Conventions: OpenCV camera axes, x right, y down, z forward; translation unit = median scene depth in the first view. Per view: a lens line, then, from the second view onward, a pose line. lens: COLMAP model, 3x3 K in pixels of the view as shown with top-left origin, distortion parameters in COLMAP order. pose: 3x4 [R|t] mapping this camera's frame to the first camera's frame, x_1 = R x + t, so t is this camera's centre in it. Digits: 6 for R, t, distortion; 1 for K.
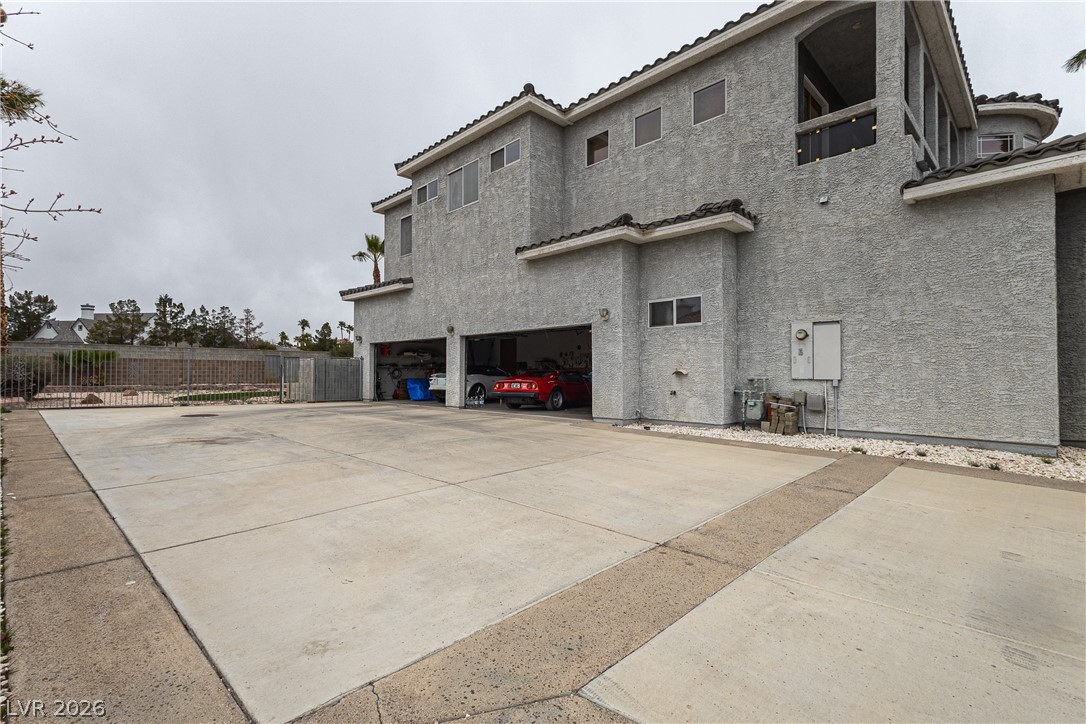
lens RADIAL K [[494.3, 0, 544.6], [0, 494.3, 363.5], [0, 0, 1]] dist [0.012453, -0.002839]
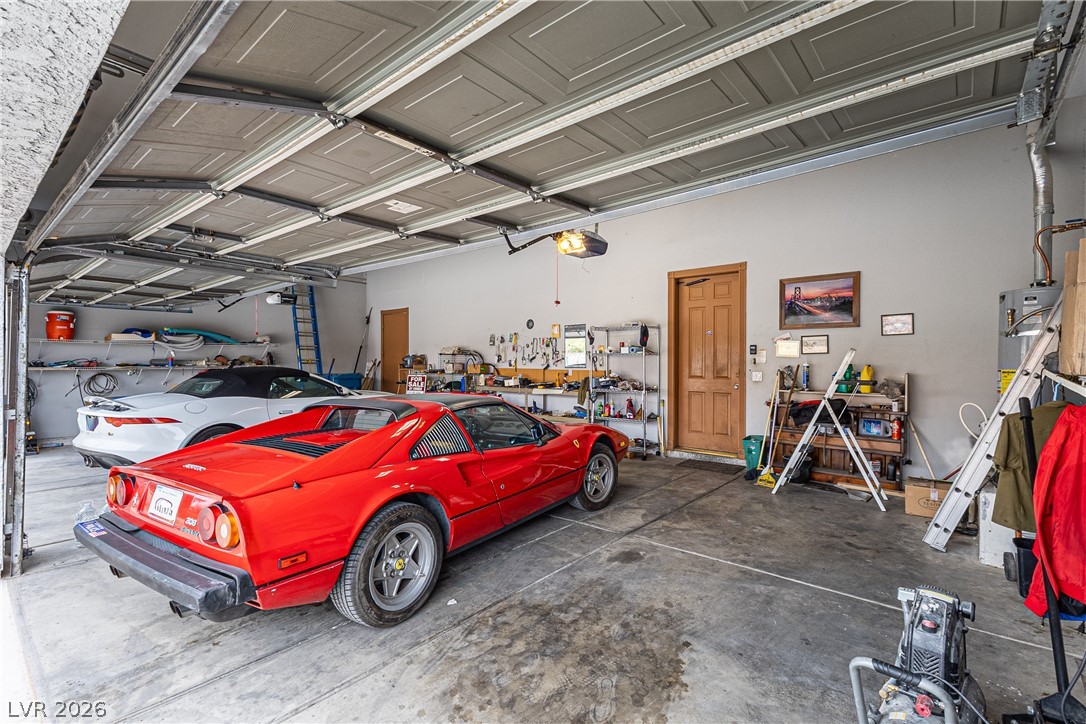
lens RADIAL K [[494.3, 0, 542.4], [0, 494.3, 359.6], [0, 0, 1]] dist [0.012453, -0.002839]
pose [[0.996563, -0.000541, 0.082836, 0.041379], [-0.000523, 0.999918, 0.012816, -0.005451], [-0.082837, -0.012816, 0.996481, 0.519391]]
